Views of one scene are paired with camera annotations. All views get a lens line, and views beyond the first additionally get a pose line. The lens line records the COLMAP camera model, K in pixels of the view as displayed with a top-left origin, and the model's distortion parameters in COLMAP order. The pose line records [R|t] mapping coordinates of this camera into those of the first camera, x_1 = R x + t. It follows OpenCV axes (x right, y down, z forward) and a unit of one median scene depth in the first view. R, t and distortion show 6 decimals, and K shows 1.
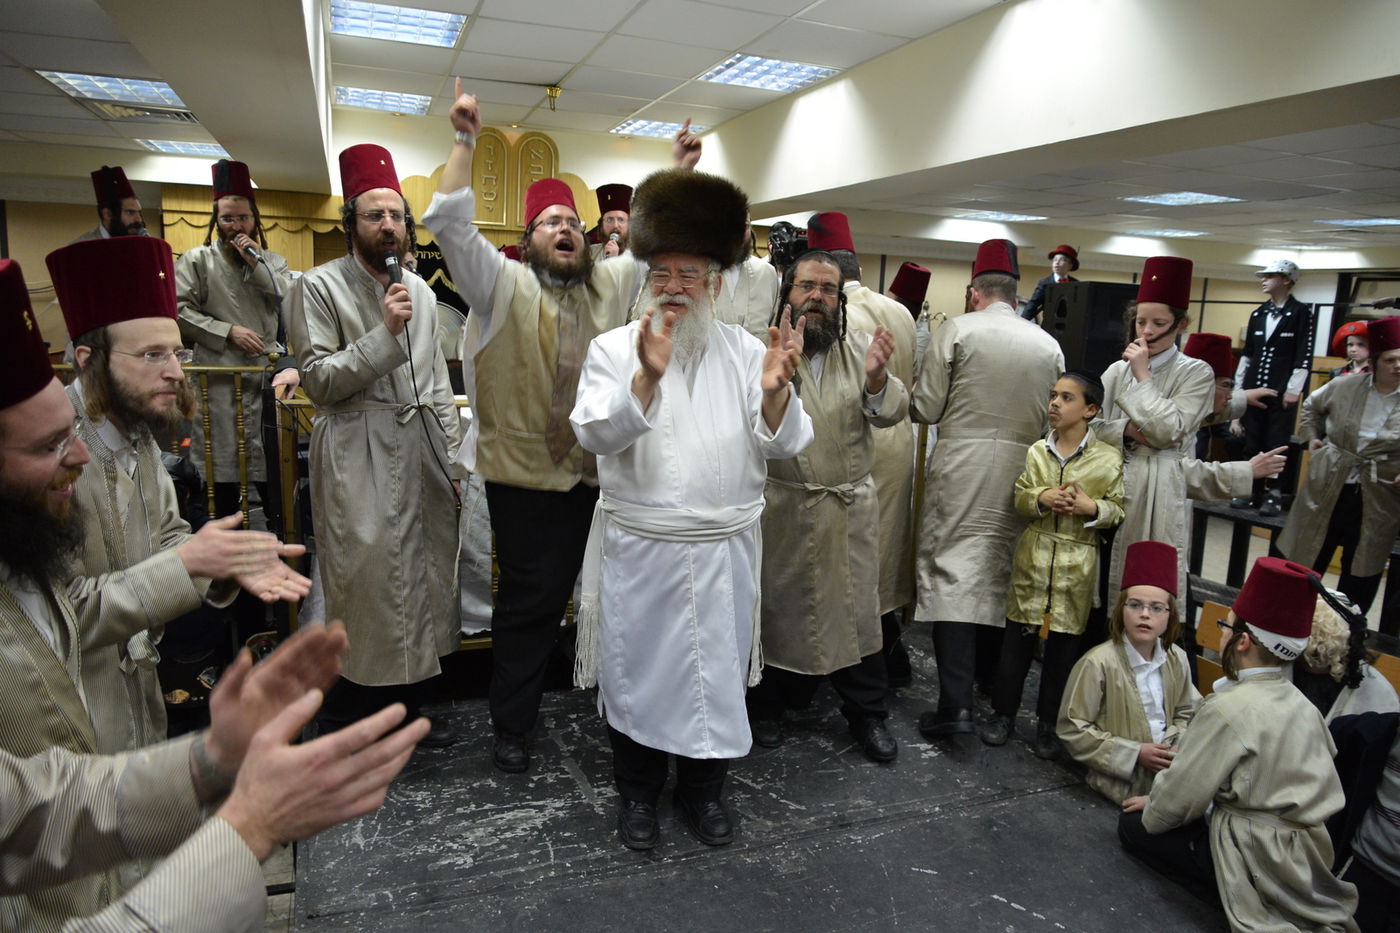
lens RADIAL K [[939.9, 0, 700.0], [0, 939.9, 466.5], [0, 0, 1]] dist [-0.042270, 0.005024]
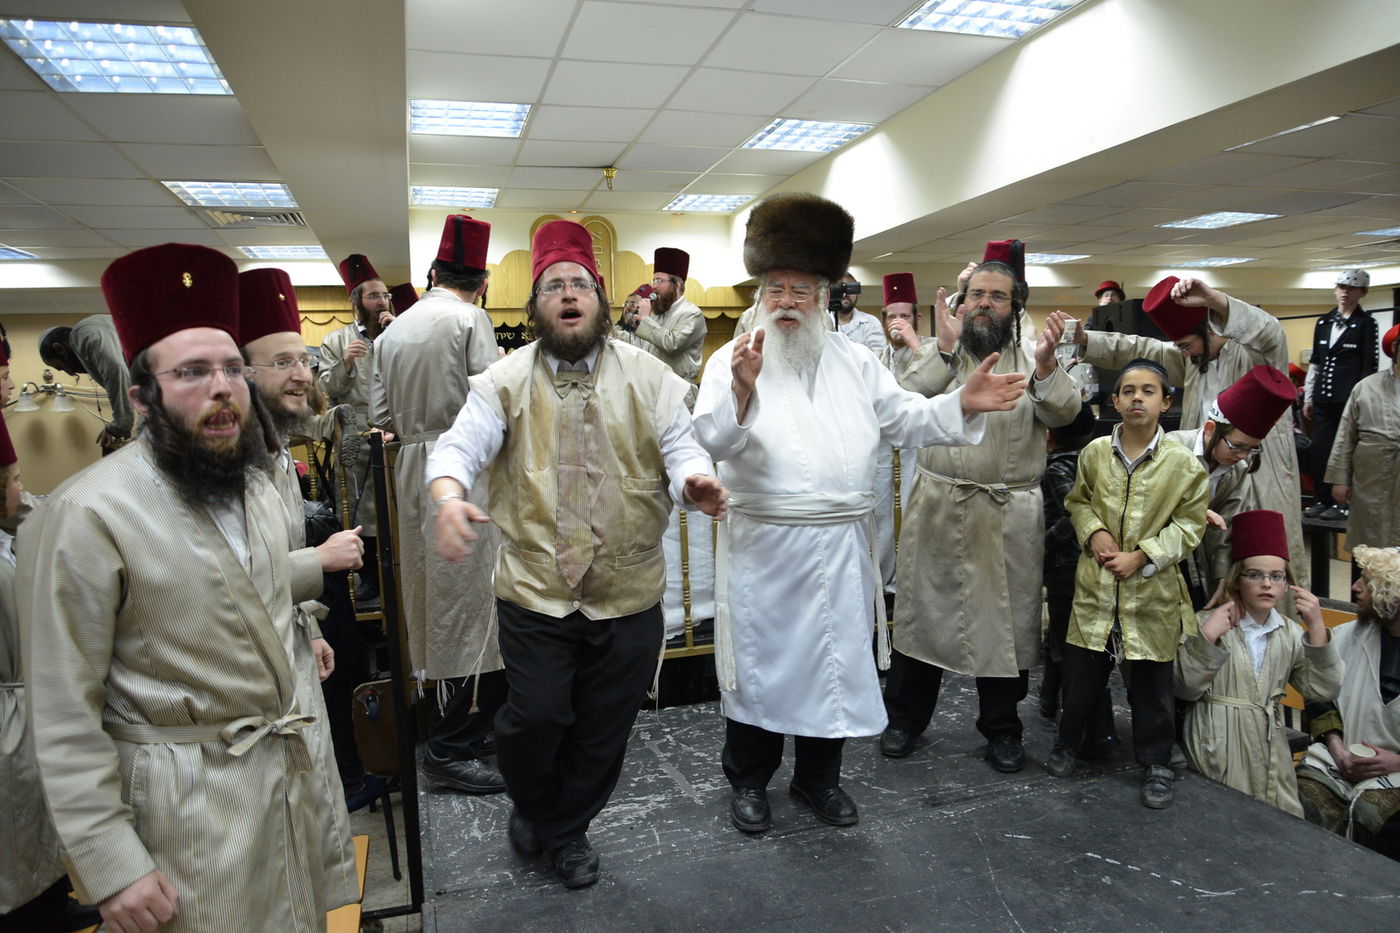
lens RADIAL K [[939.9, 0, 700.0], [0, 939.9, 466.5], [0, 0, 1]] dist [-0.042270, 0.005024]
pose [[0.995236, -0.071976, -0.065756, -0.009086], [0.065282, 0.992961, -0.098831, 0.084329], [0.072407, 0.094067, 0.992929, -0.066662]]
